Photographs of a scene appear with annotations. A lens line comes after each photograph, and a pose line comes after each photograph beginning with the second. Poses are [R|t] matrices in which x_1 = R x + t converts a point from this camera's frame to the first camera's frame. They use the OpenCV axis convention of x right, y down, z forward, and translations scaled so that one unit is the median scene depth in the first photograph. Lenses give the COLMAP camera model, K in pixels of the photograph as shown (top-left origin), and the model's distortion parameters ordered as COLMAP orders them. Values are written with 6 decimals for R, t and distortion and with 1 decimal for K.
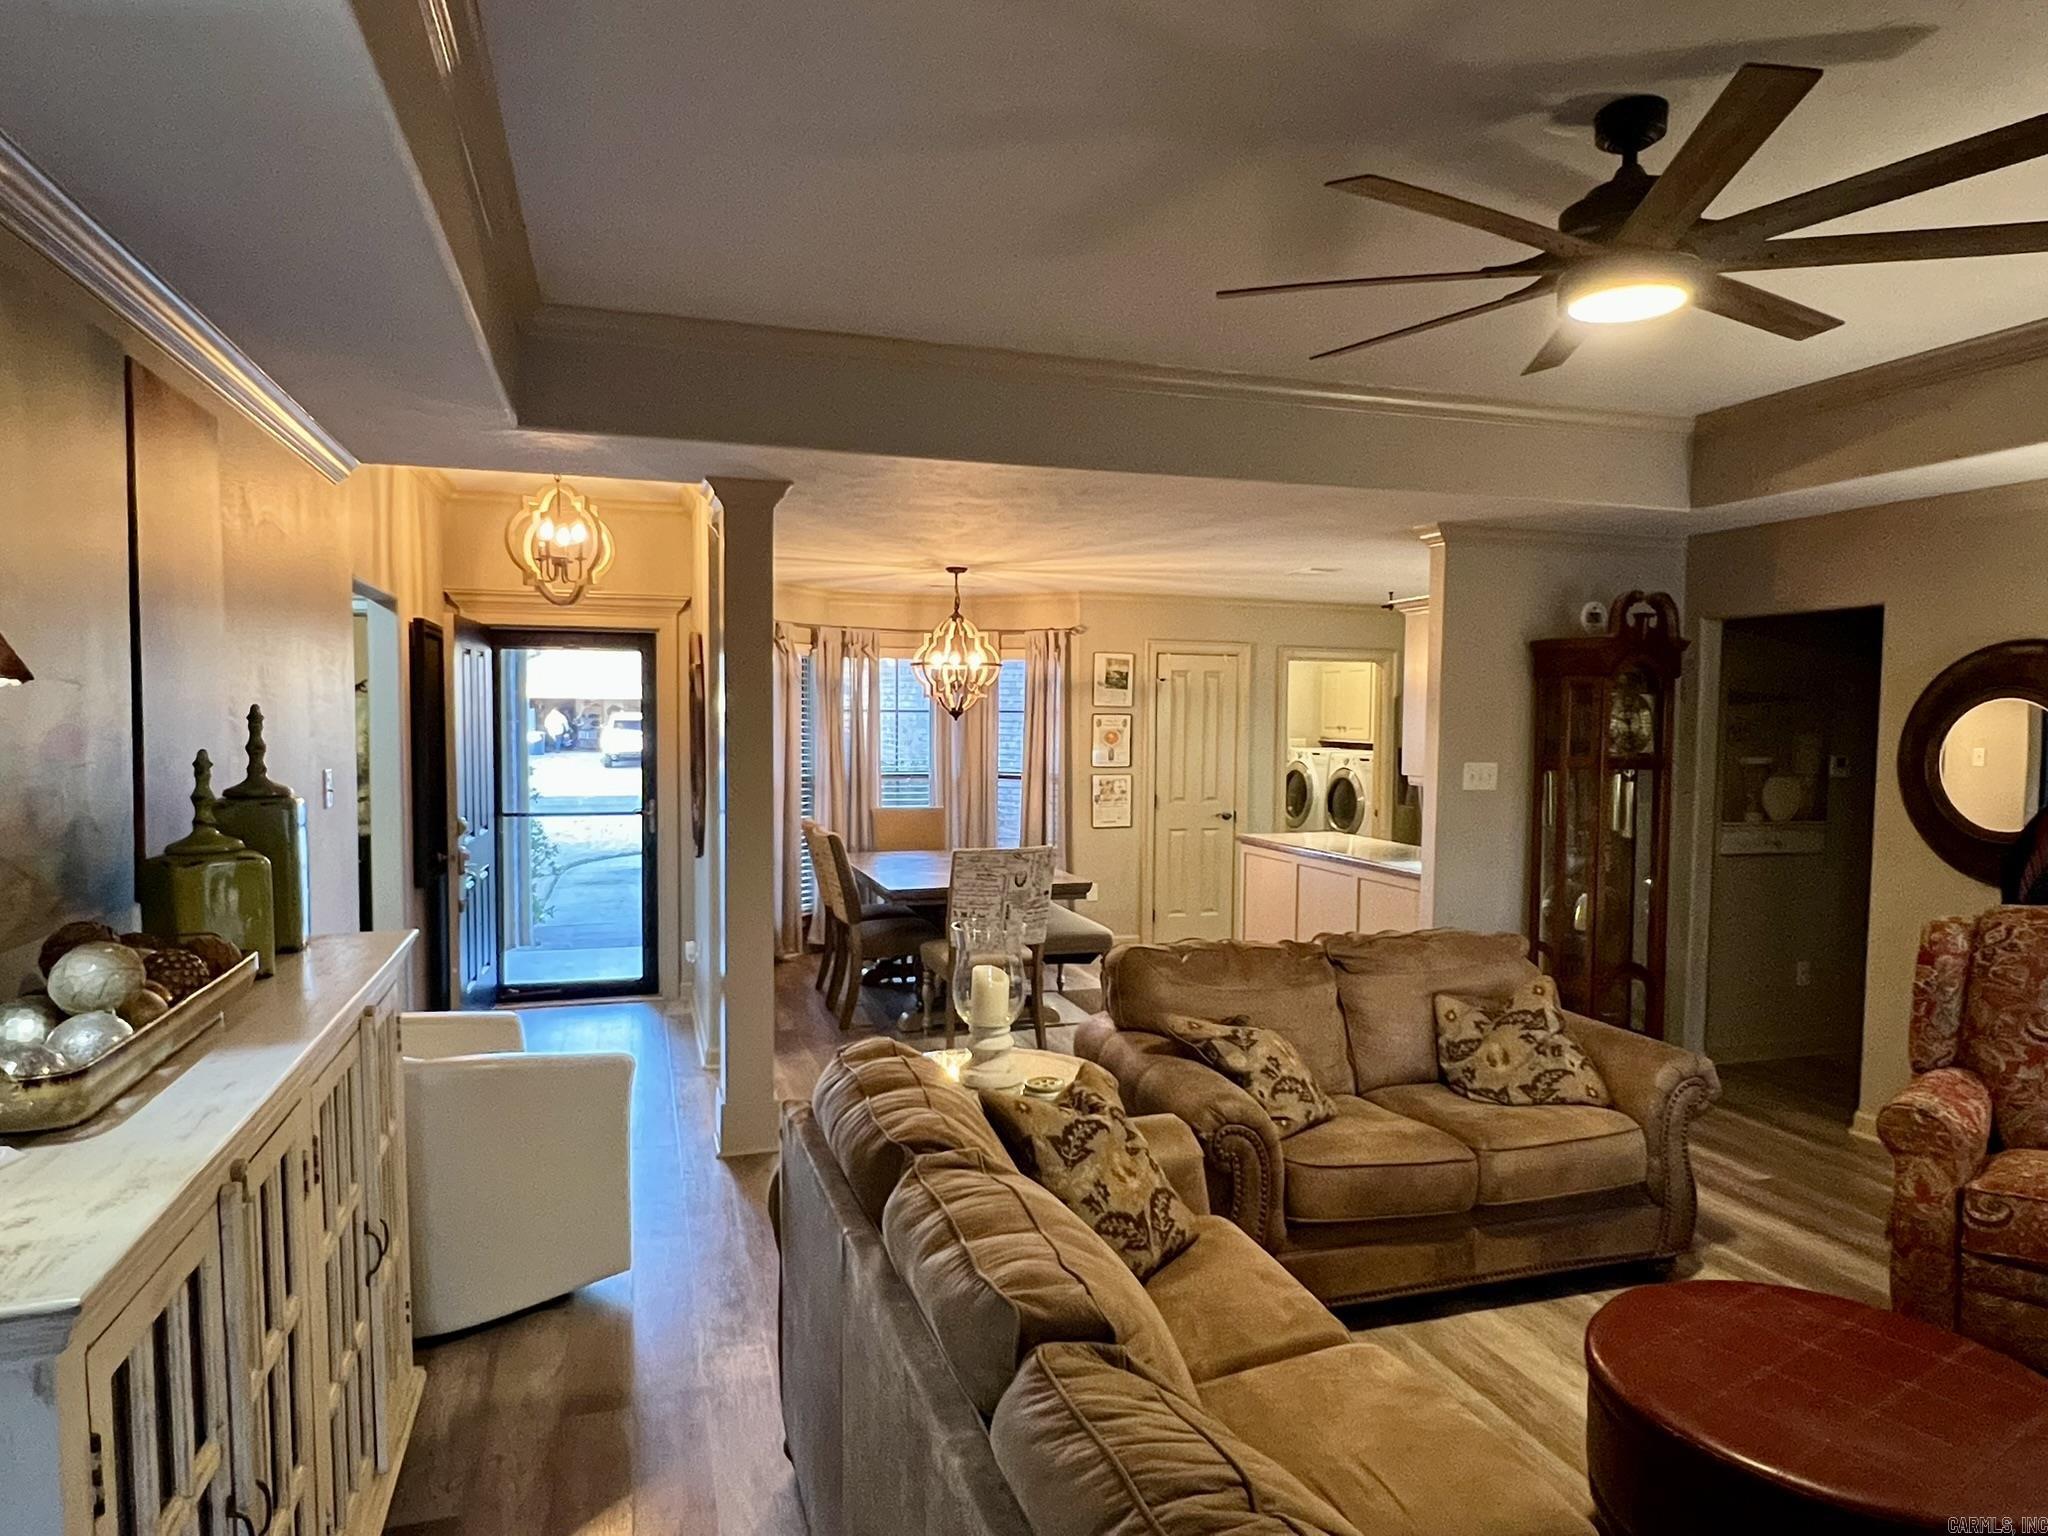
lens RADIAL K [[1295.7, 0, 1003.9], [0, 1295.7, 780.9], [0, 0, 1]] dist [0.005441, -0.005300]
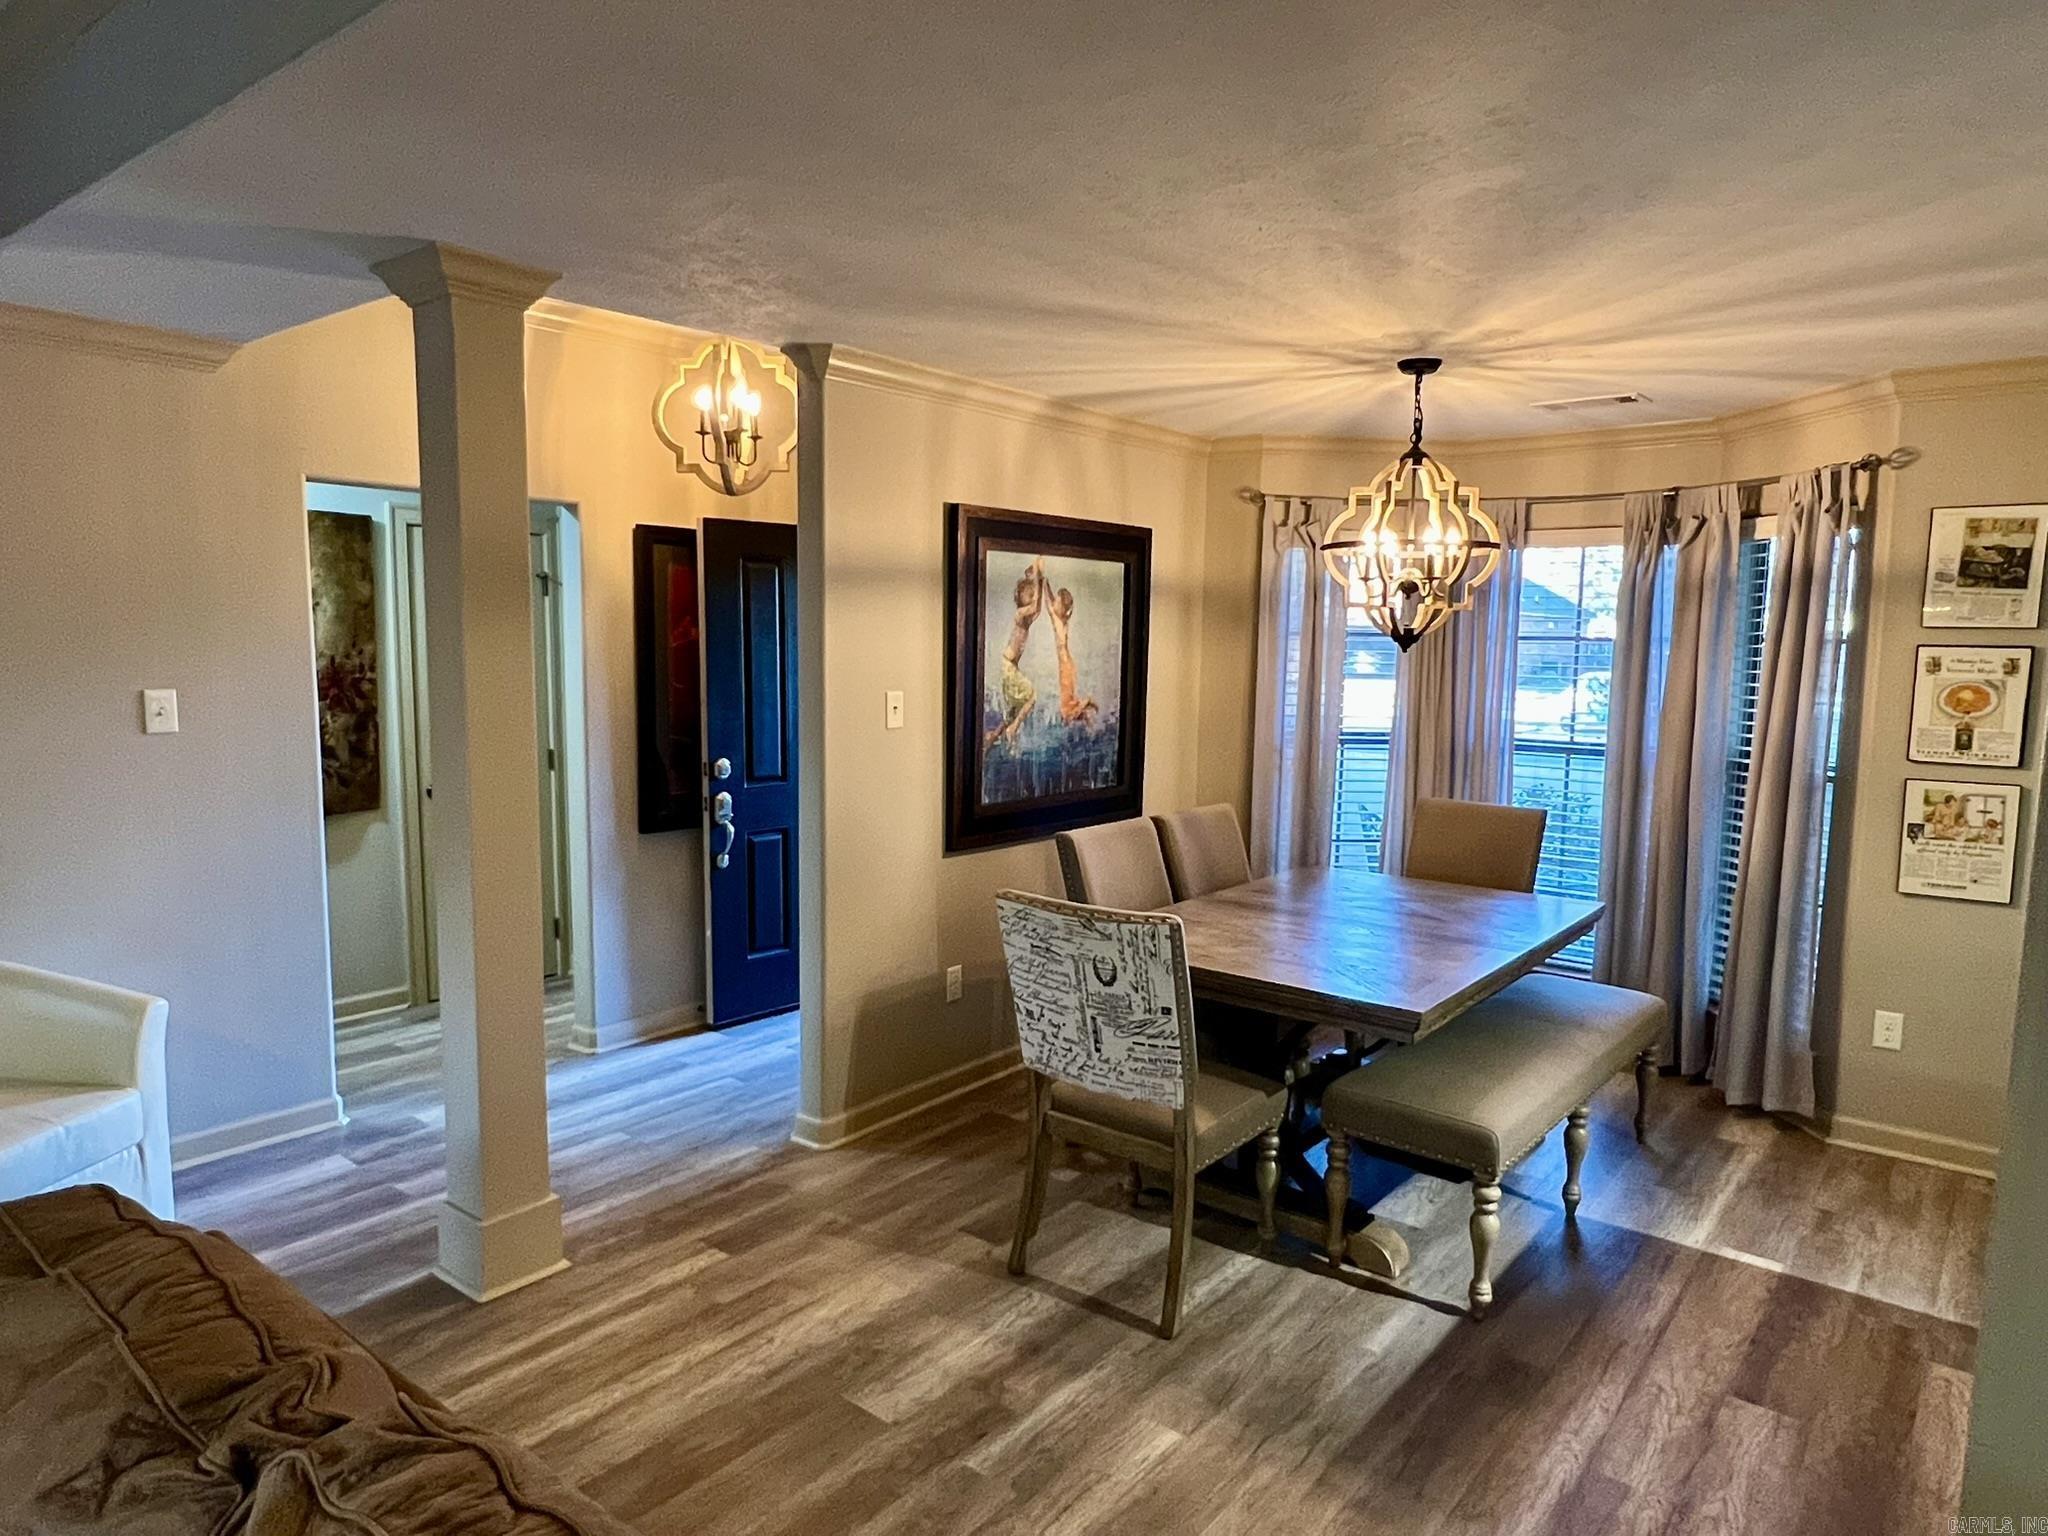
lens RADIAL K [[1295.7, 0, 1025.1], [0, 1295.7, 781.4], [0, 0, 1]] dist [0.005441, -0.005300]
pose [[0.554465, 0.092992, -0.826995, 0.274157], [-0.052878, 0.995666, 0.076507, -0.022208], [0.830526, 0.001309, 0.556979, 0.483716]]
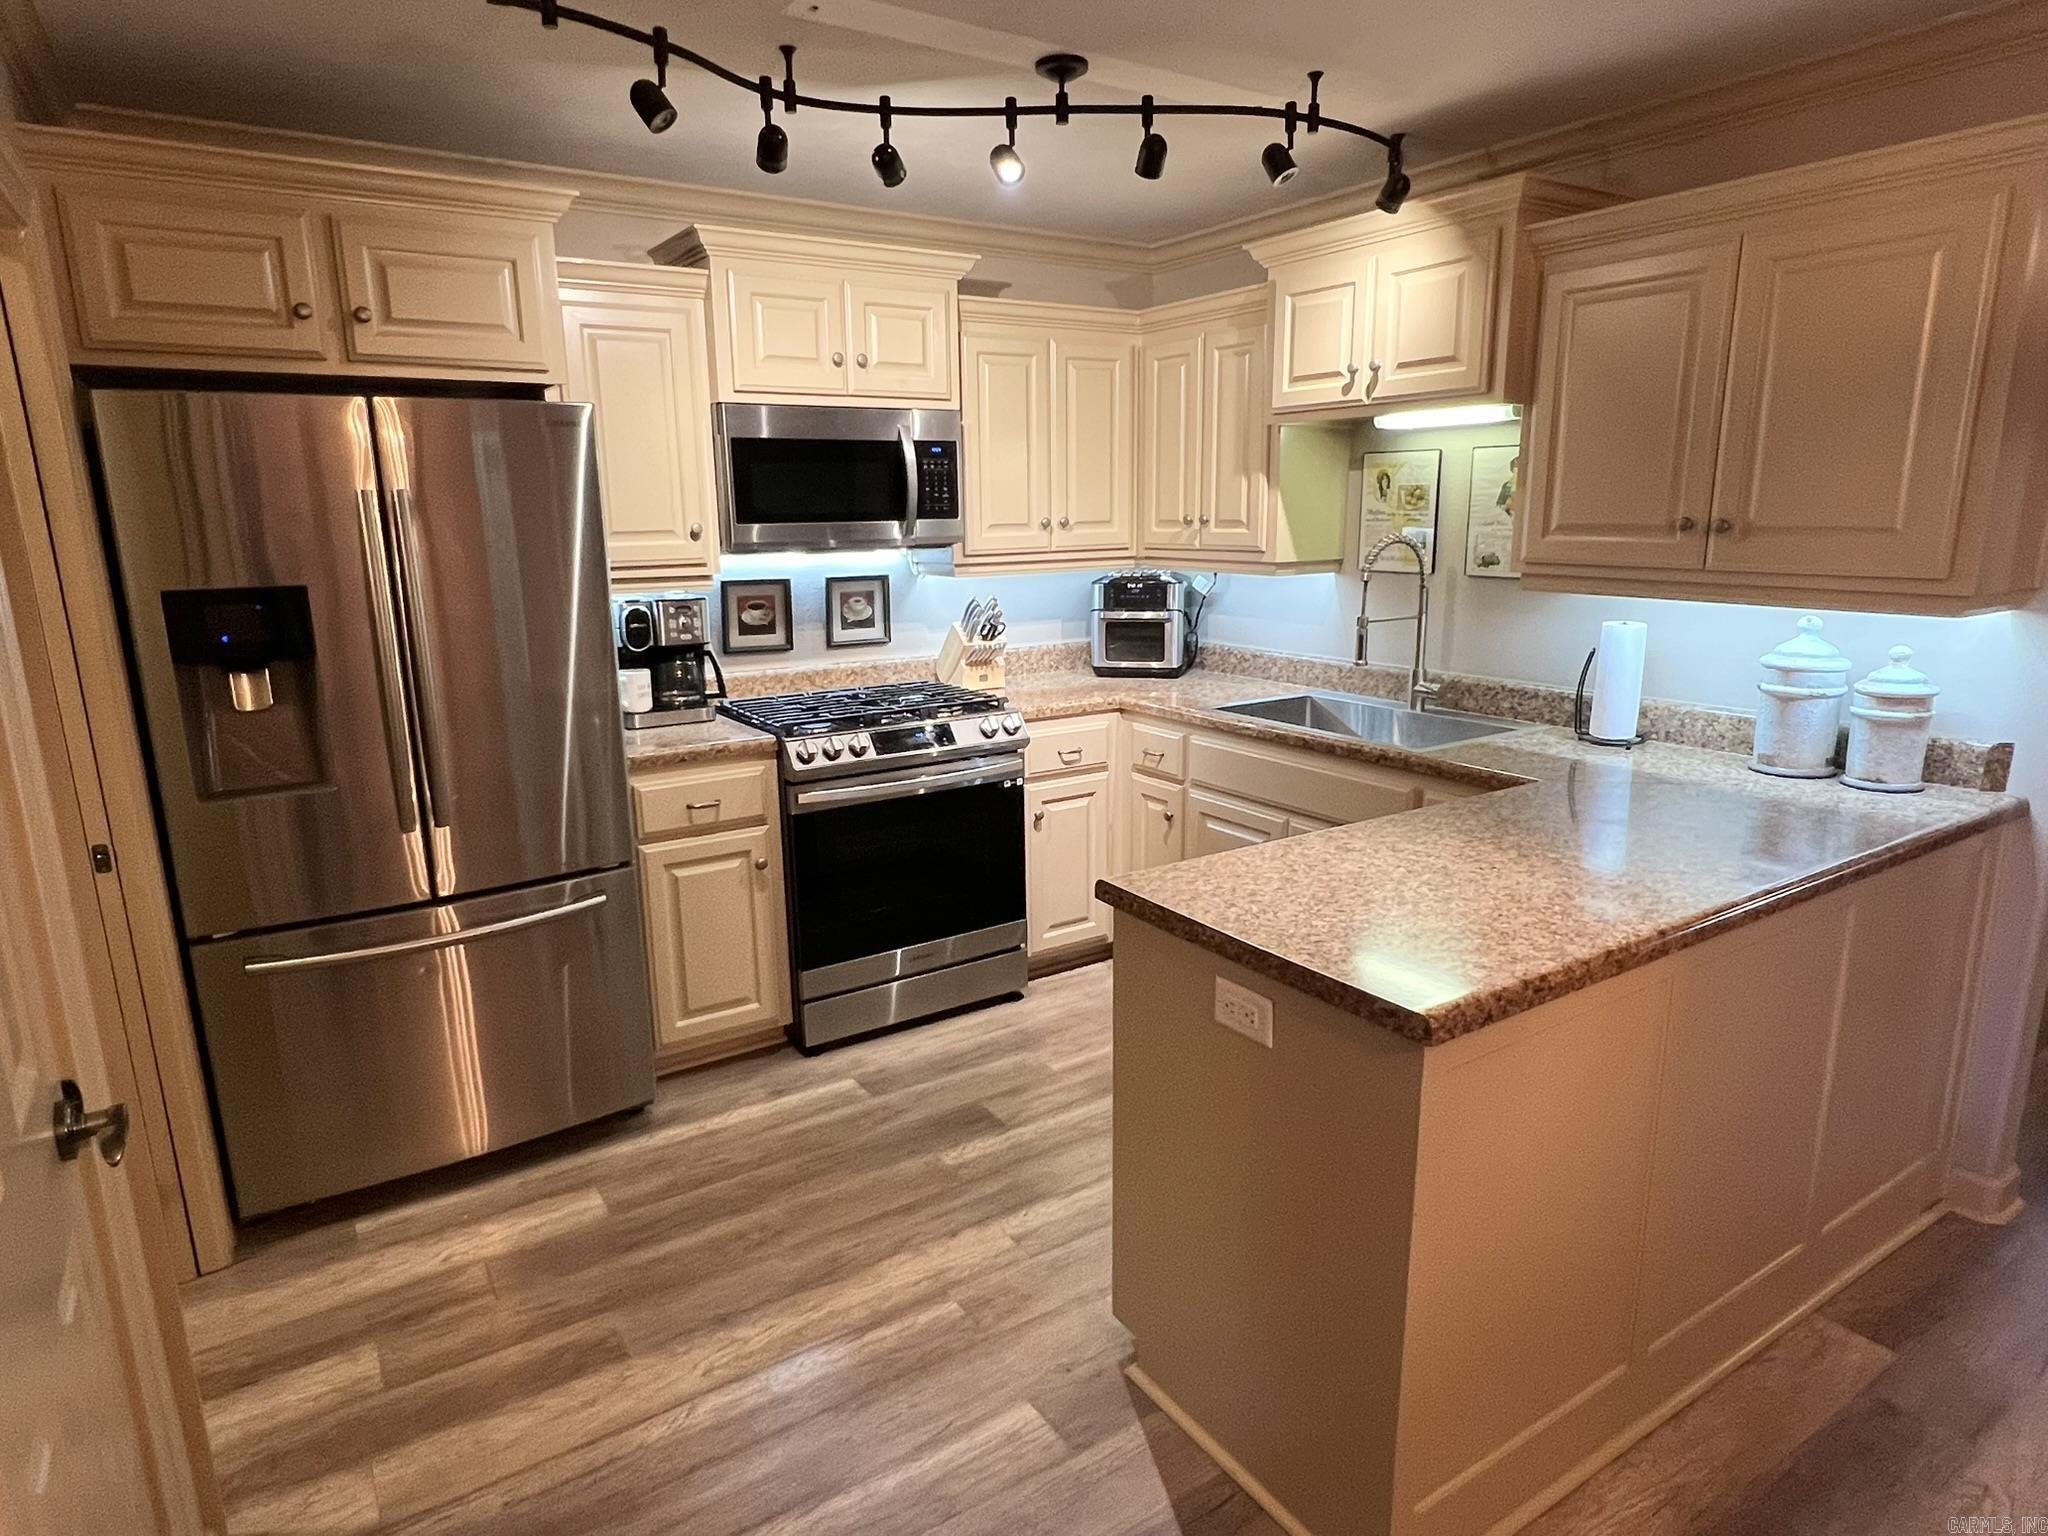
lens RADIAL K [[1201.7, 0, 1024.4], [0, 1201.7, 776.4], [0, 0, 1]] dist [0.007962, -0.009414]
pose [[-0.279656, -0.224448, 0.933497, 0.020475], [0.060807, 0.966198, 0.250527, -0.042126], [-0.958173, 0.126824, -0.256555, 0.955700]]
